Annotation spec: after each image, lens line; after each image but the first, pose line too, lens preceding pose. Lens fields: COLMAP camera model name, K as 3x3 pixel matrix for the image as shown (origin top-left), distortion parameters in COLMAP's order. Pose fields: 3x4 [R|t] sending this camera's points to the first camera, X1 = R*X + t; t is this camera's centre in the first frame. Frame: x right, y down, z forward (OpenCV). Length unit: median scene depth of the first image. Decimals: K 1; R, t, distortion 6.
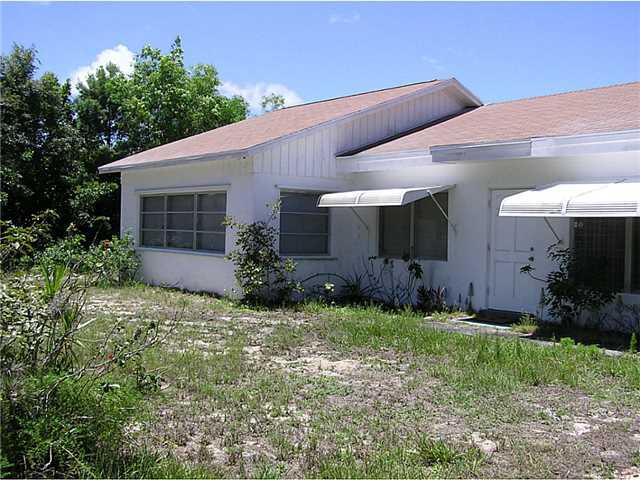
lens RADIAL K [[709.5, 0, 320.0], [0, 709.5, 240.0], [0, 0, 1]] dist [-0.151592, 0.021780]
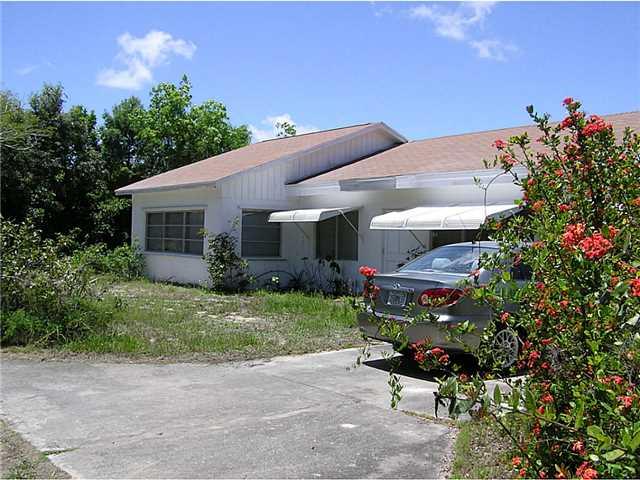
lens RADIAL K [[709.5, 0, 320.0], [0, 709.5, 240.0], [0, 0, 1]] dist [-0.151592, 0.021780]
pose [[0.999321, 0.000607, -0.036848, 0.139130], [-0.001118, 0.999904, -0.013846, 0.007222], [0.036836, 0.013878, 0.999225, -0.353954]]
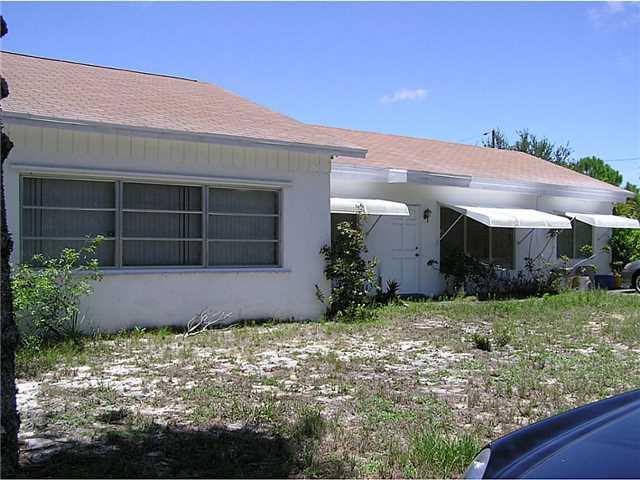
lens RADIAL K [[709.5, 0, 320.0], [0, 709.5, 240.0], [0, 0, 1]] dist [-0.151592, 0.021780]
pose [[0.057833, -0.009990, 0.998276, -0.914297], [0.019415, 0.999772, 0.008880, -0.016098], [-0.998137, 0.018868, 0.058014, 0.872881]]
